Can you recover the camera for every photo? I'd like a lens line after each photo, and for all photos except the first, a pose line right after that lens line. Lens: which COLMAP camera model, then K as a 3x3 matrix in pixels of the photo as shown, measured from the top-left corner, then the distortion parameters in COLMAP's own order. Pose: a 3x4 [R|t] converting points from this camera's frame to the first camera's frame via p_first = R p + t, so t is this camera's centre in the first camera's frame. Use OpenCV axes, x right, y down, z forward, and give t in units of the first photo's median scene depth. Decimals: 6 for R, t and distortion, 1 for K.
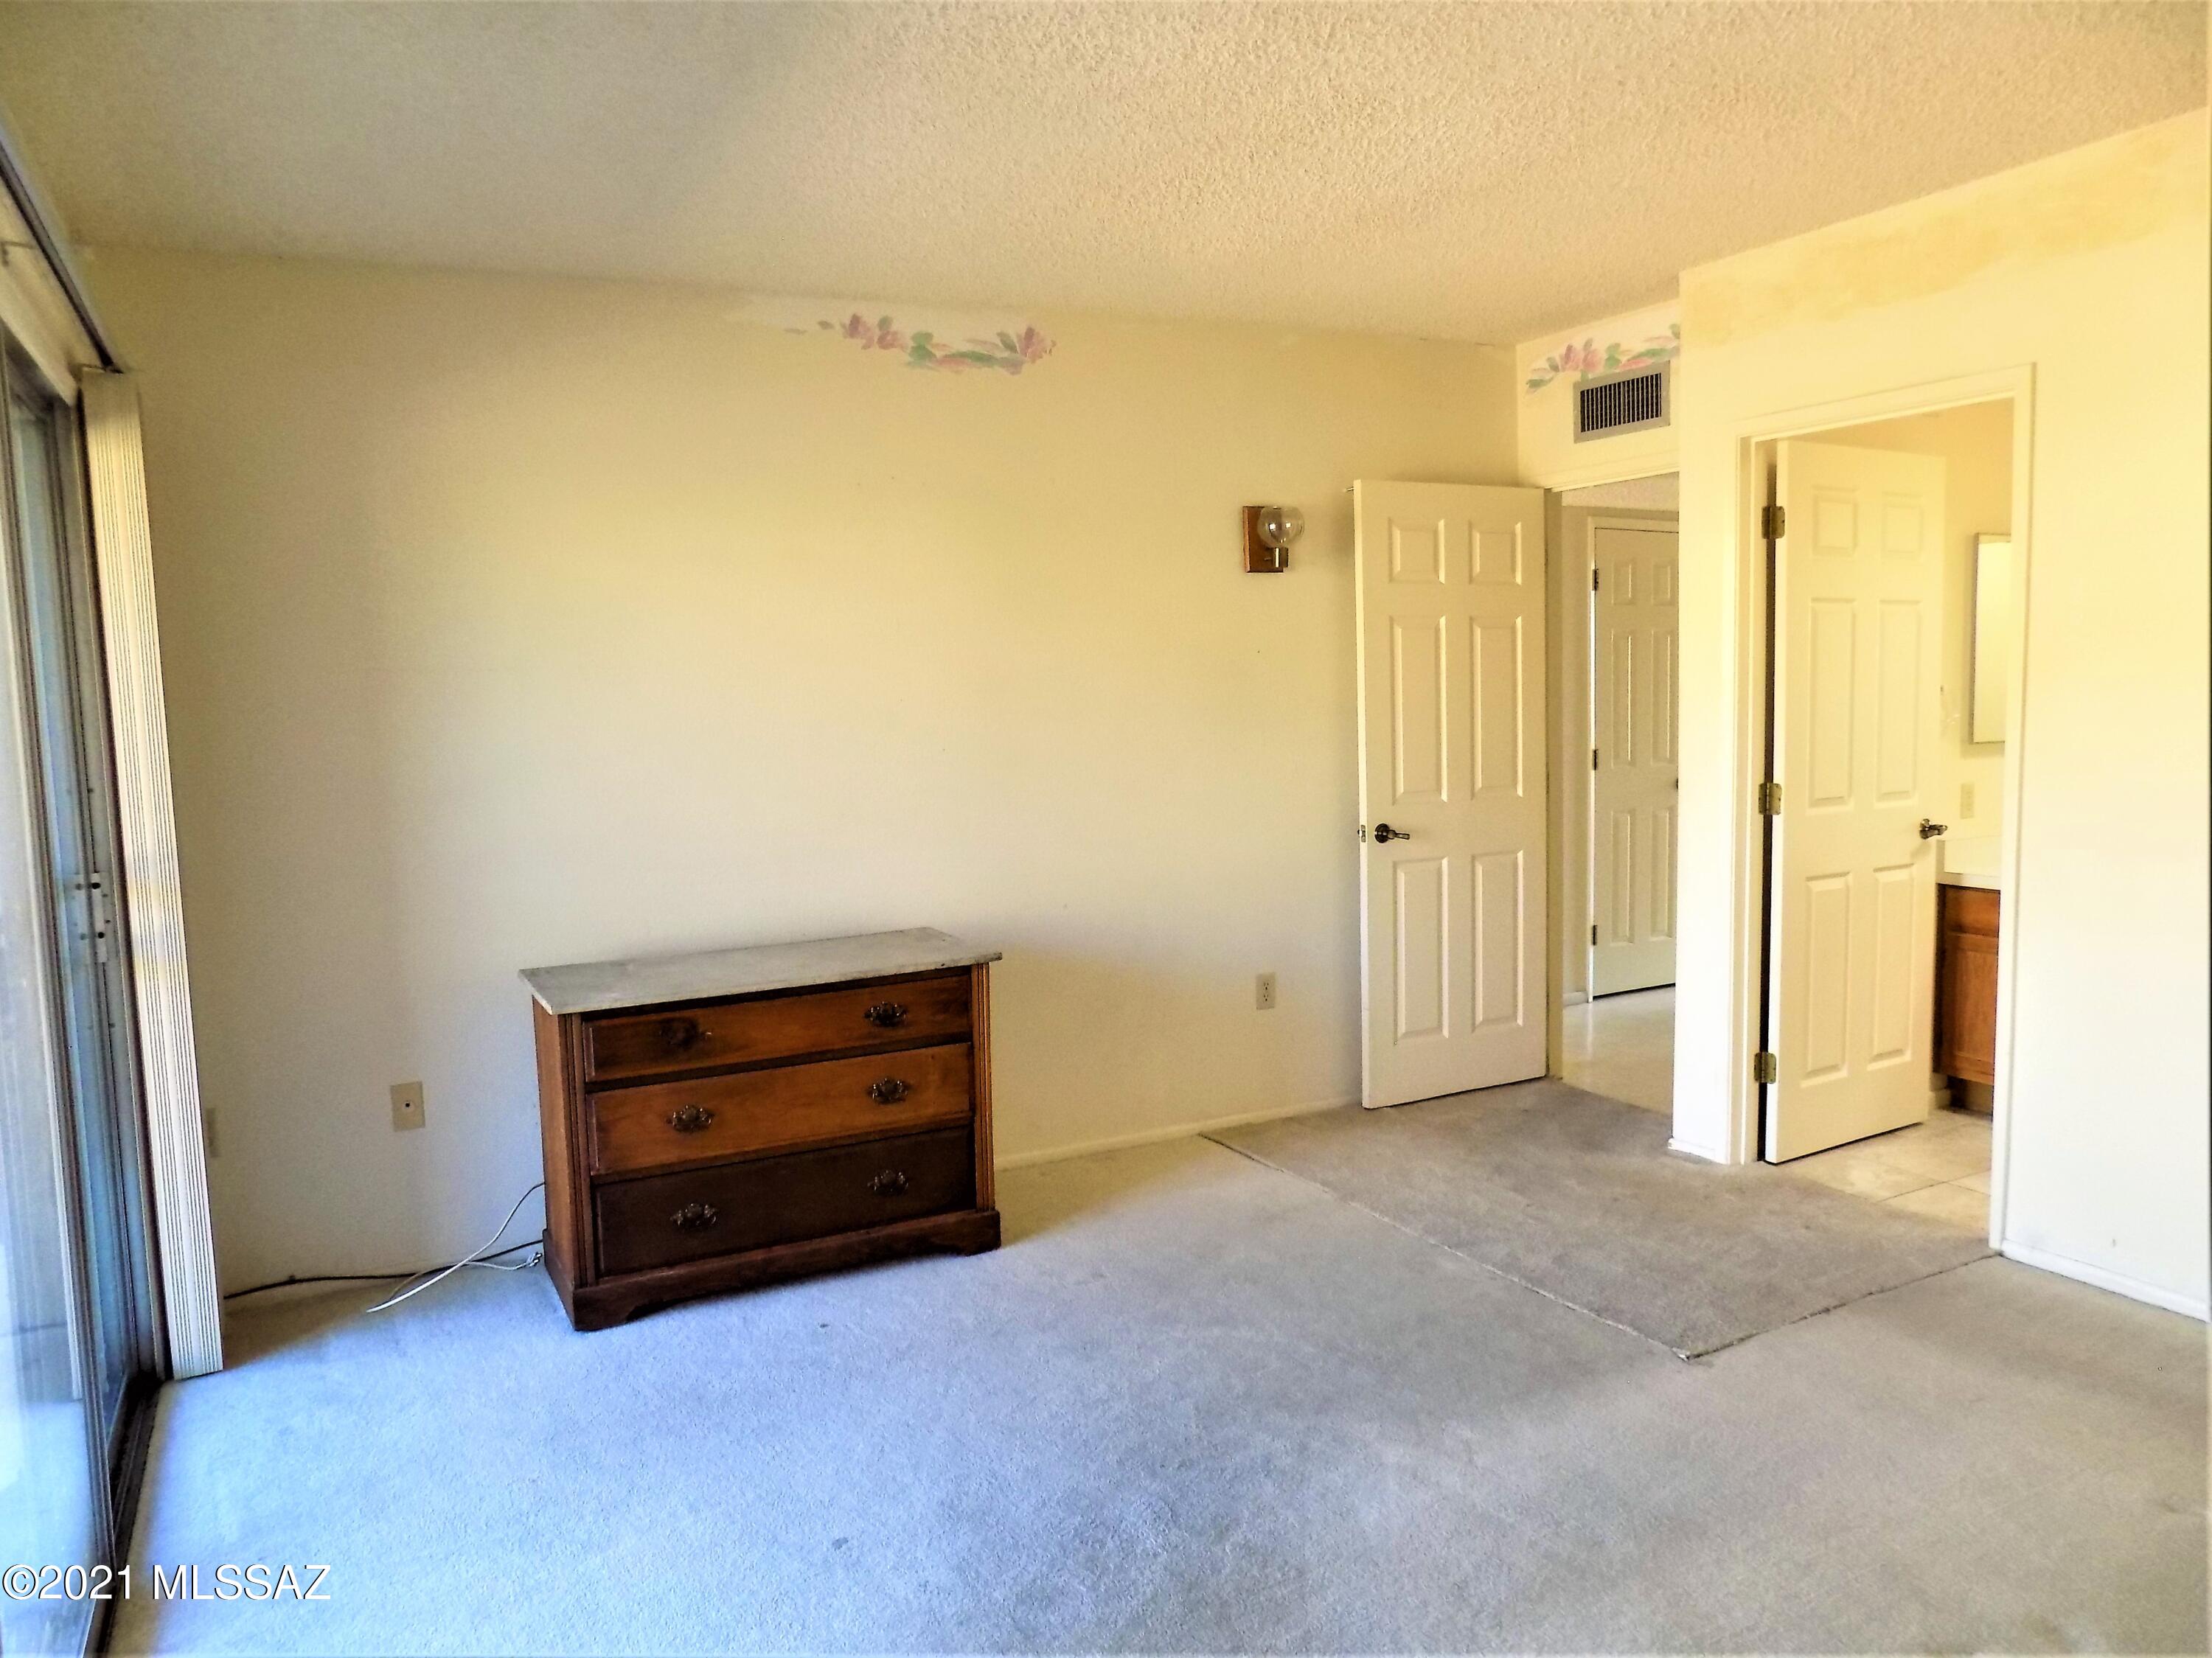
lens RADIAL K [[1510.5, 0, 1131.5], [0, 1510.5, 830.6], [0, 0, 1]] dist [-0.059807, 0.066222]
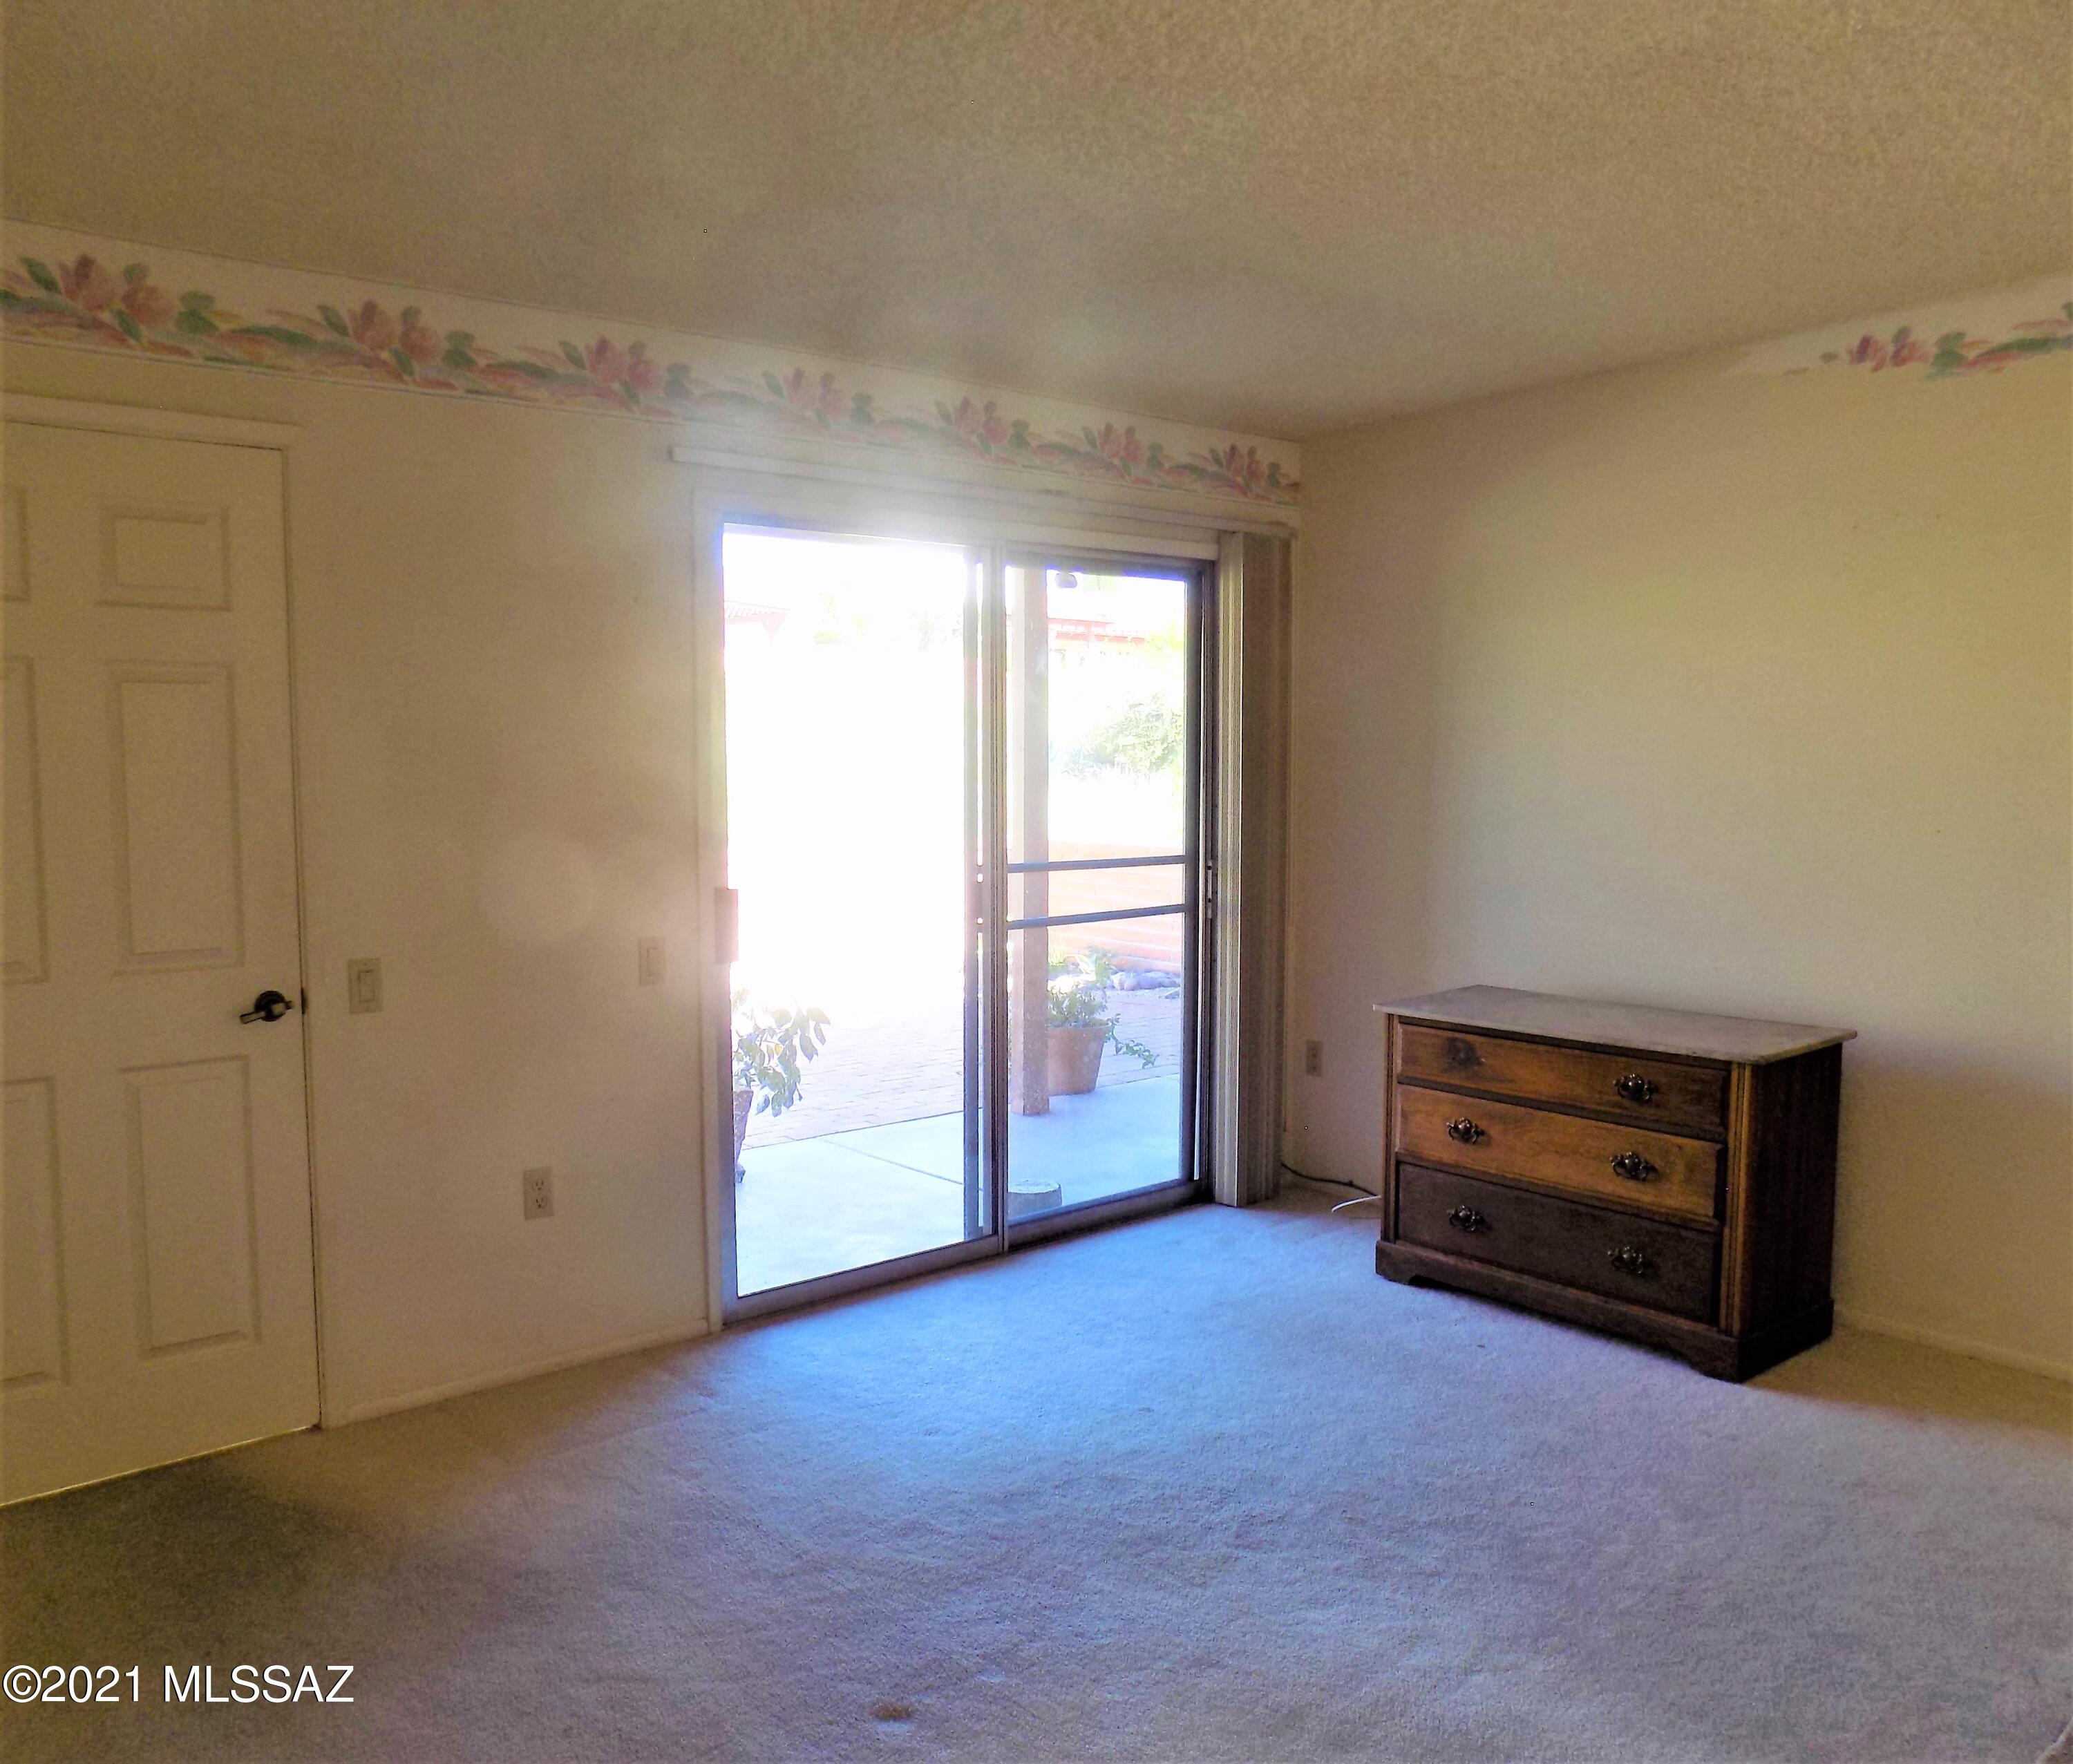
lens RADIAL K [[1566.6, 0, 1036.5], [0, 1566.6, 882.0], [0, 0, 1]] dist [-0.008339, -0.004759]
pose [[0.237474, 0.100964, -0.966133, 0.711465], [-0.100556, 0.991796, 0.078930, -0.051482], [0.966175, 0.078407, 0.245678, 0.363440]]
